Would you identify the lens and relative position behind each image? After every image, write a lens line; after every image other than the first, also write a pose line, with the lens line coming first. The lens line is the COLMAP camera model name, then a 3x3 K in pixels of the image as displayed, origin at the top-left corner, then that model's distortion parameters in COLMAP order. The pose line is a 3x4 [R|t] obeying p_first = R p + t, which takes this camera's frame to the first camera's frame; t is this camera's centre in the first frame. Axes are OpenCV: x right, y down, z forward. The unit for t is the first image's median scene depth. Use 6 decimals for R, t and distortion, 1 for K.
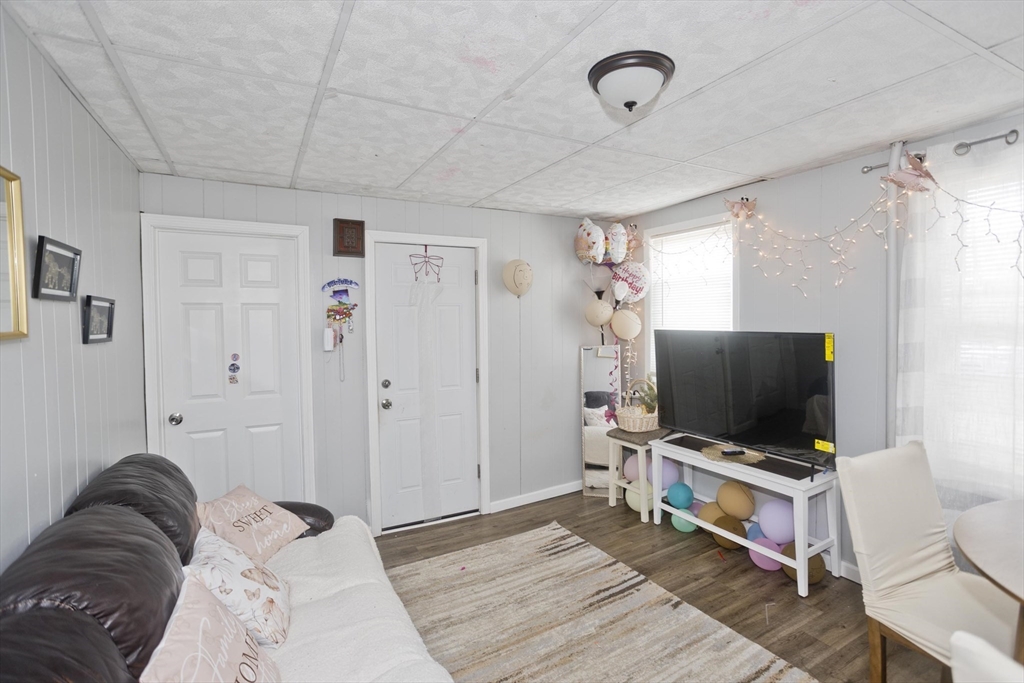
lens RADIAL K [[488.9, 0, 513.2], [0, 488.9, 335.8], [0, 0, 1]] dist [-0.051715, 0.031075]
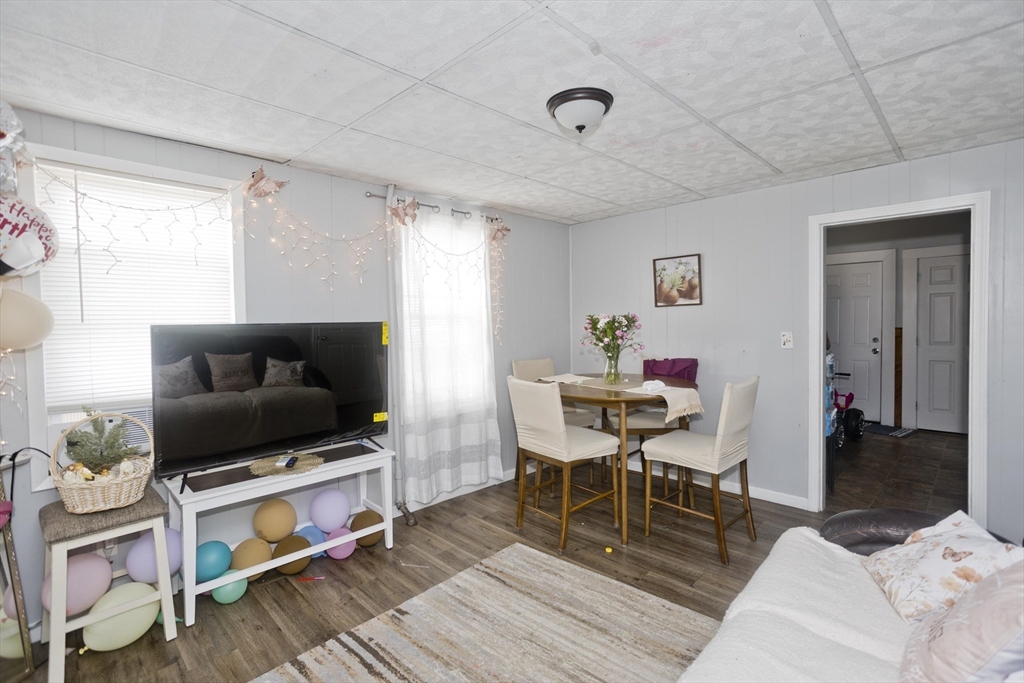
lens RADIAL K [[488.9, 0, 513.2], [0, 488.9, 335.8], [0, 0, 1]] dist [-0.051715, 0.031075]
pose [[-0.306167, -0.005817, 0.951960, -0.572623], [0.055555, 0.998168, 0.023967, 0.016859], [-0.950355, 0.060224, -0.305283, 0.989663]]
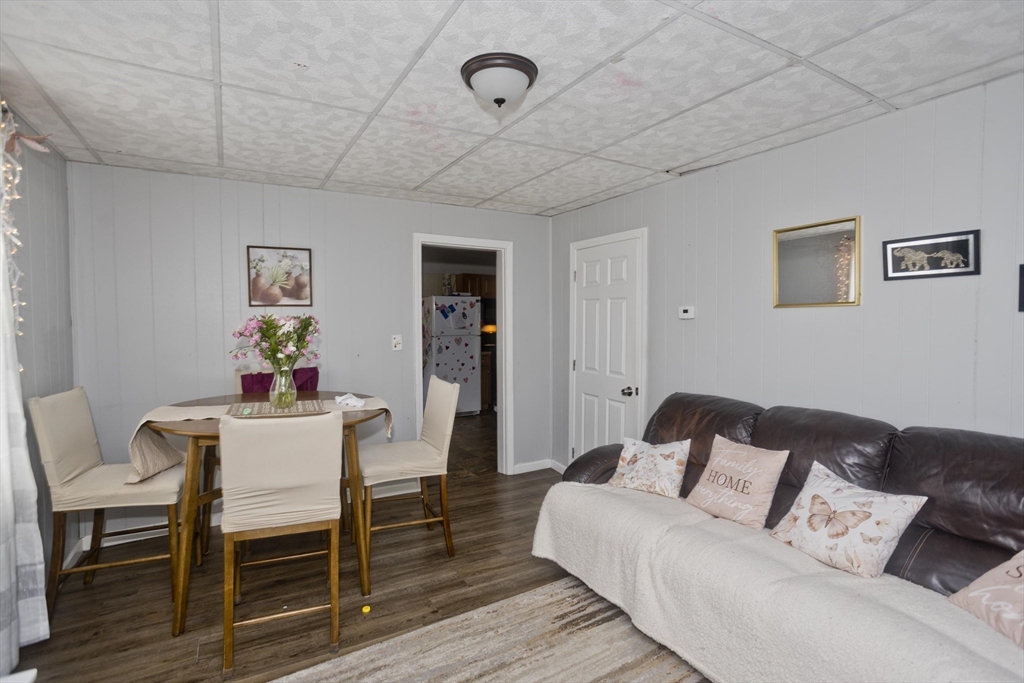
lens RADIAL K [[488.9, 0, 513.2], [0, 488.9, 335.8], [0, 0, 1]] dist [-0.051715, 0.031075]
pose [[-0.998872, 0.018141, -0.043871, 0.166418], [0.015050, 0.997449, 0.069781, -0.013714], [0.045025, 0.069042, -0.996597, 1.329381]]
